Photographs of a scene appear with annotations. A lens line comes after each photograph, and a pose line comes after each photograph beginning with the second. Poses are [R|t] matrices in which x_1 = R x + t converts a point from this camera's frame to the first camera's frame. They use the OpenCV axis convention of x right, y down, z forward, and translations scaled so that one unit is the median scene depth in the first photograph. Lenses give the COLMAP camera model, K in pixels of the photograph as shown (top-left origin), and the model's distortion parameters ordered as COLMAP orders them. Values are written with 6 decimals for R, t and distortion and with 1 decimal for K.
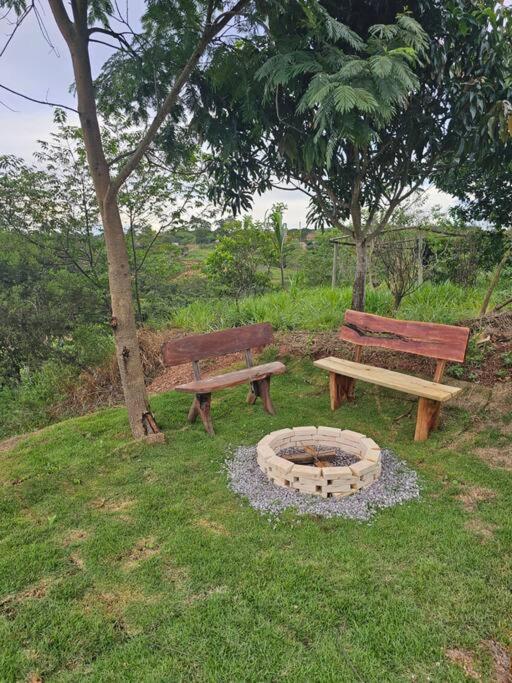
lens RADIAL K [[457.0, 0, 256.0], [0, 457.0, 341.5], [0, 0, 1]] dist [0.082422, -0.098255]
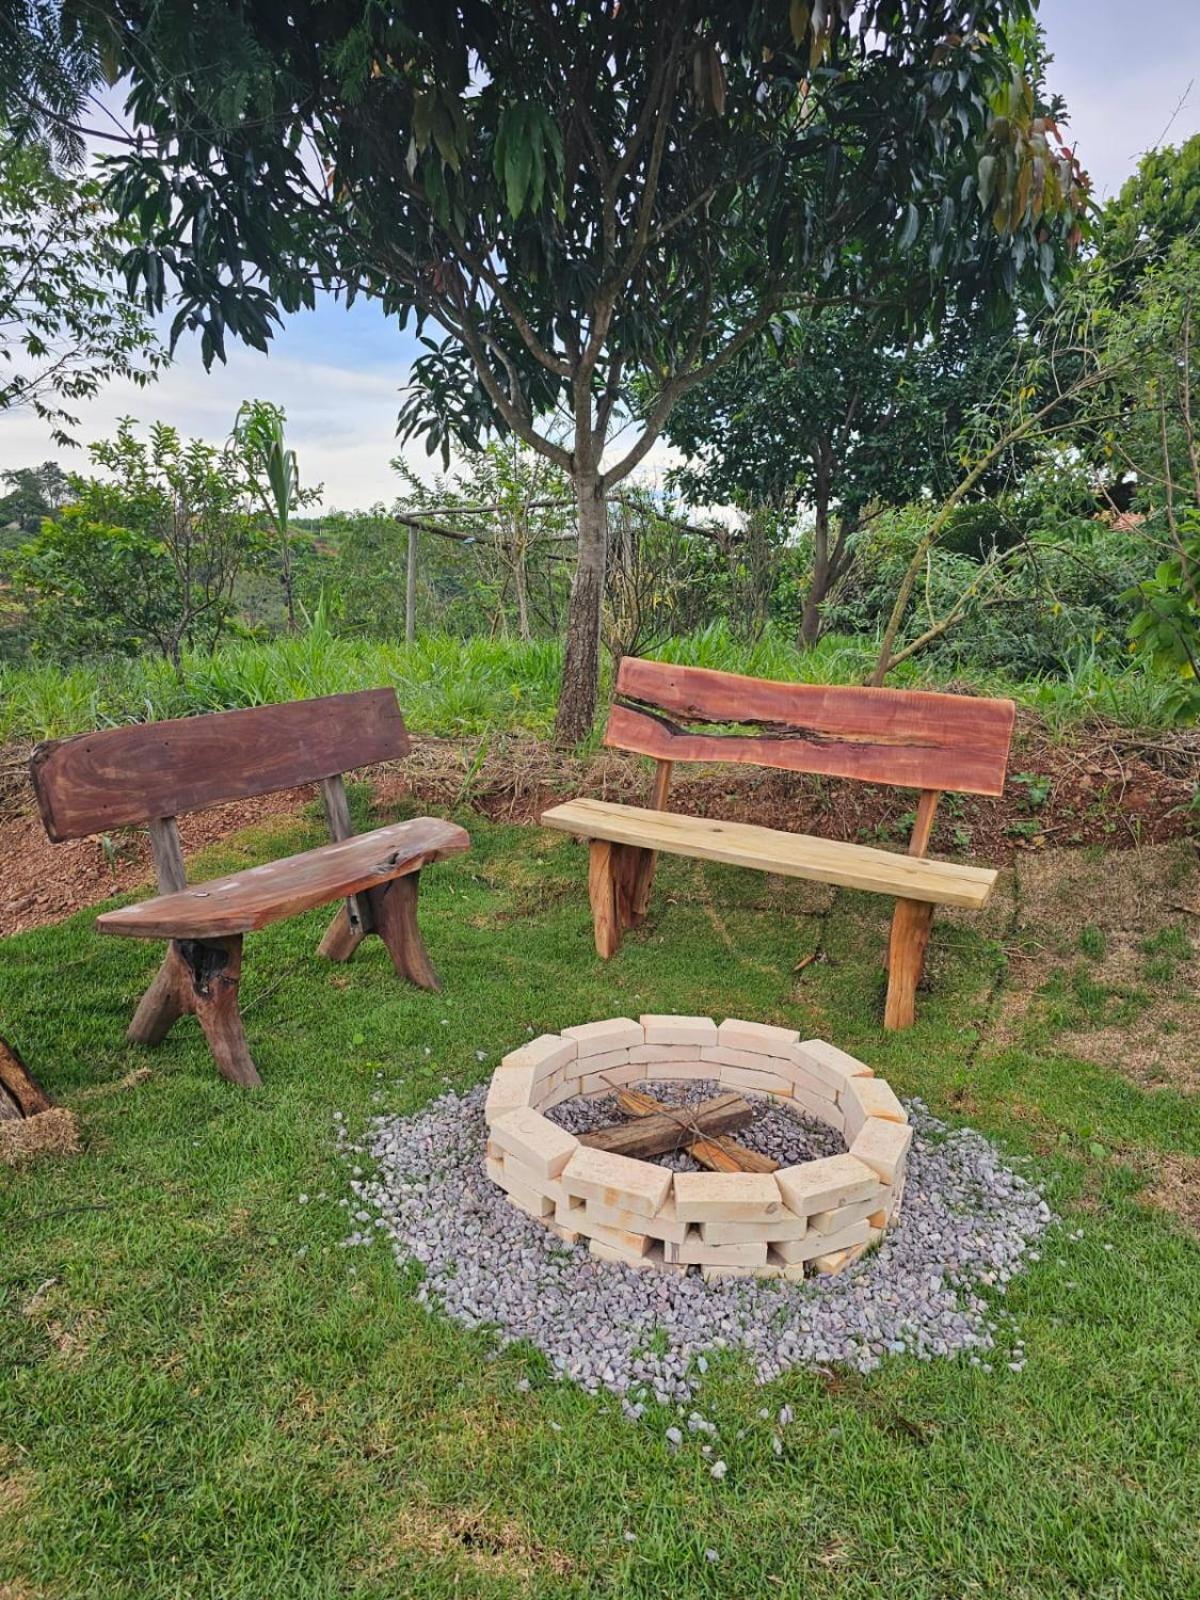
lens RADIAL K [[1070.6, 0, 600.0], [0, 1070.6, 800.0], [0, 0, 1]] dist [0.082422, -0.098255]
pose [[0.918196, -0.018875, 0.395677, -0.147618], [0.015567, 0.999812, 0.011569, 0.029136], [-0.395821, -0.004464, 0.918317, 0.316998]]
